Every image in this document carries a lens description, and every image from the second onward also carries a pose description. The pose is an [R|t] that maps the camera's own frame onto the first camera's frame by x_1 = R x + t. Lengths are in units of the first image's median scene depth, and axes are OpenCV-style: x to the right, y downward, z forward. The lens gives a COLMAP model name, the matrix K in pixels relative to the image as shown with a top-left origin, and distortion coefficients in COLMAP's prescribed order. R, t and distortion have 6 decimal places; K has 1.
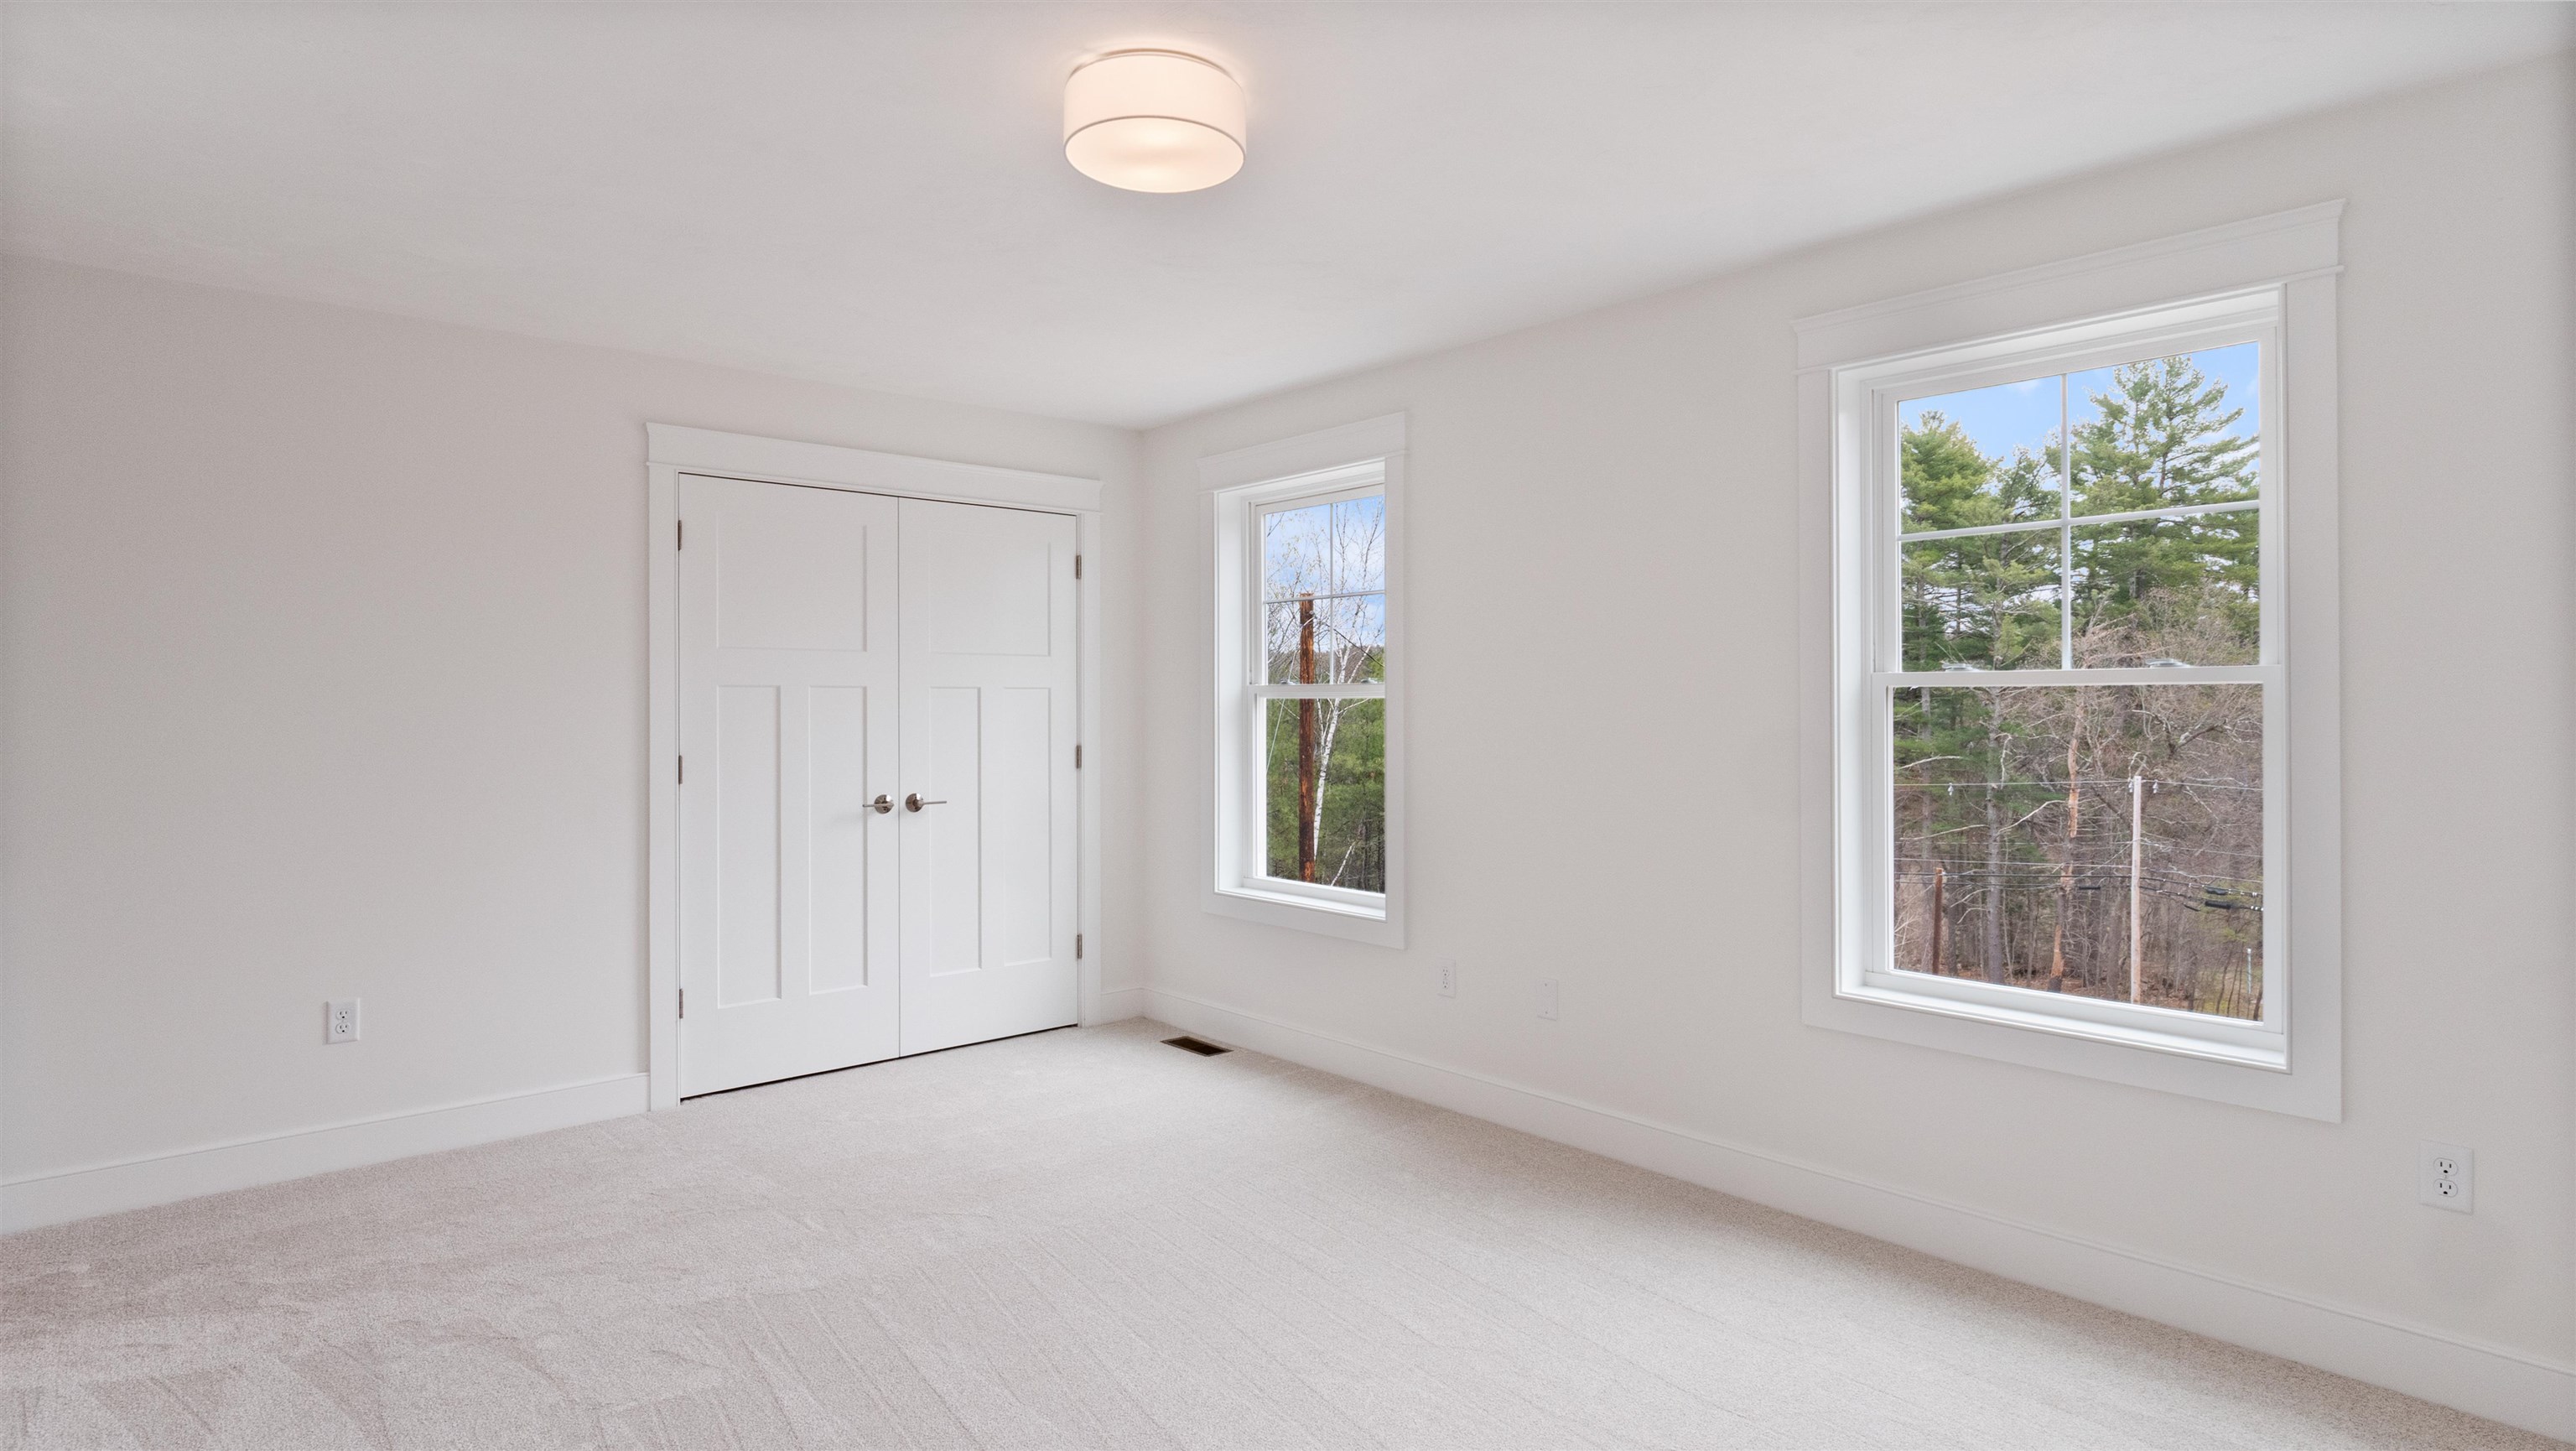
lens RADIAL K [[1353.9, 0, 1274.7], [0, 1353.9, 723.3], [0, 0, 1]] dist [-0.002106, -0.005129]
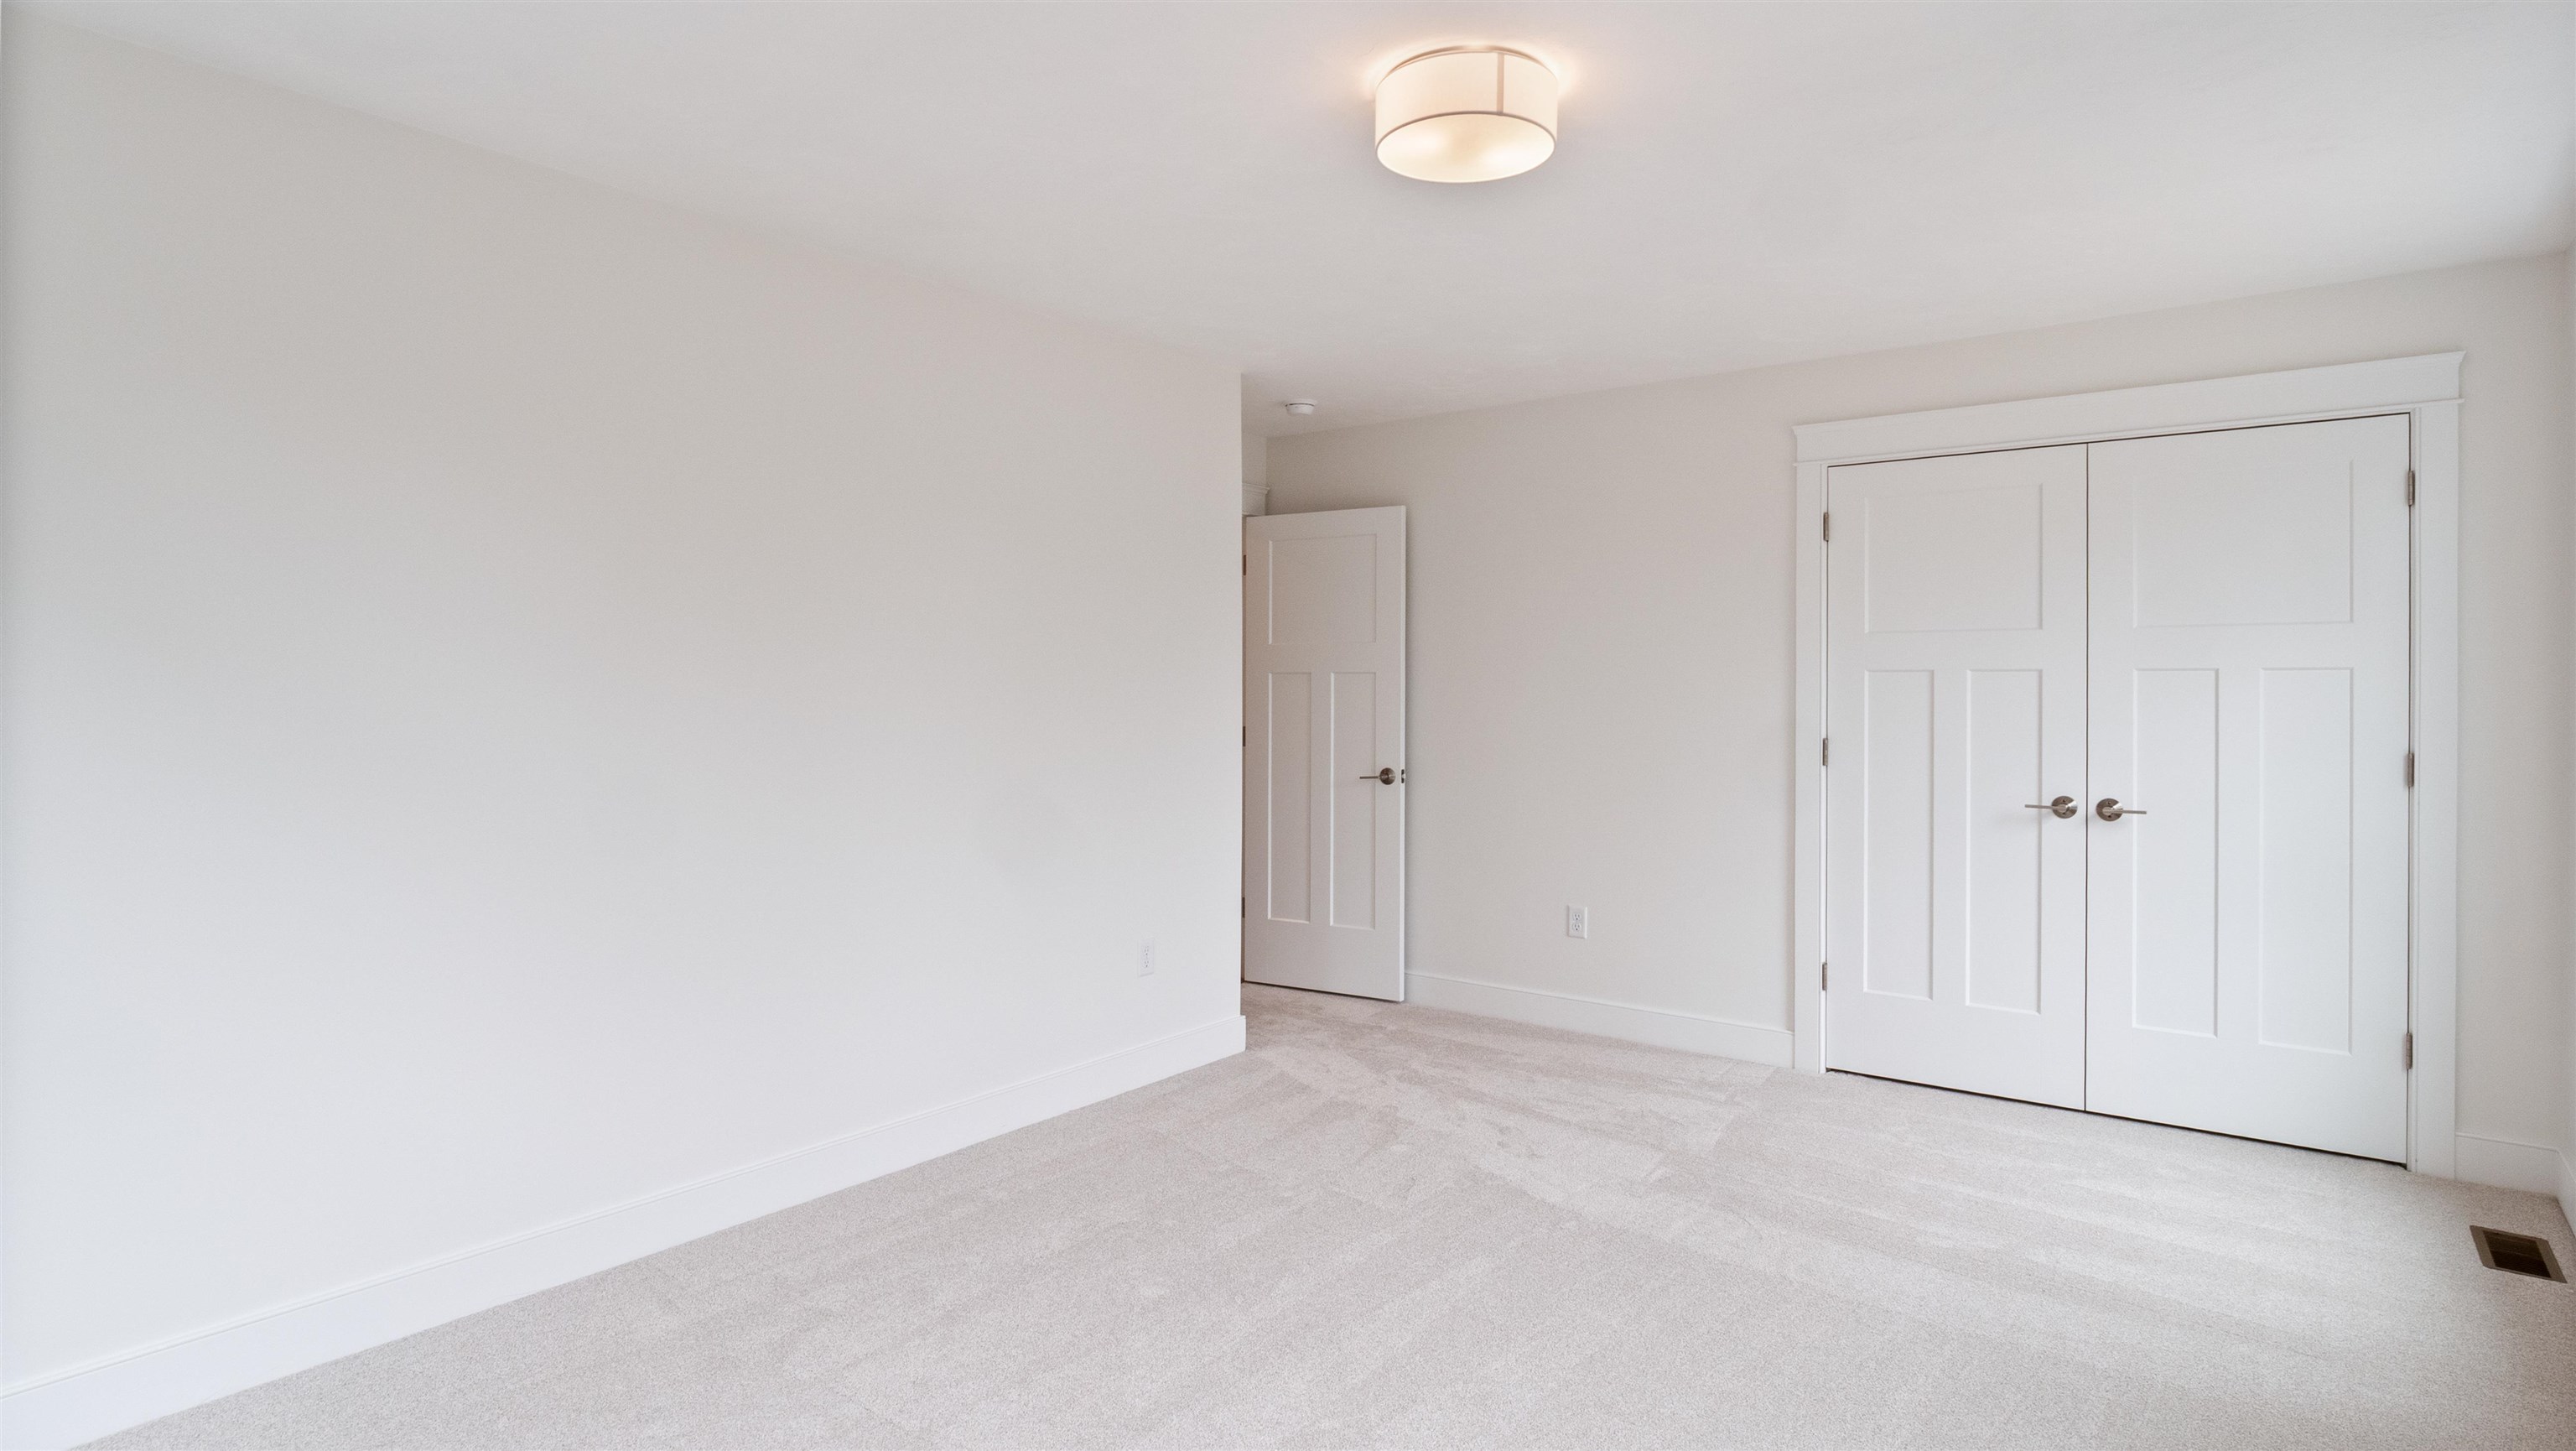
lens RADIAL K [[1353.9, 0, 1281.9], [0, 1353.9, 708.5], [0, 0, 1]] dist [-0.002106, -0.005129]
pose [[0.181014, 0.014780, -0.983369, 0.516370], [-0.019995, 0.999736, 0.011346, -0.002500], [0.983277, 0.017609, 0.181262, 0.405031]]
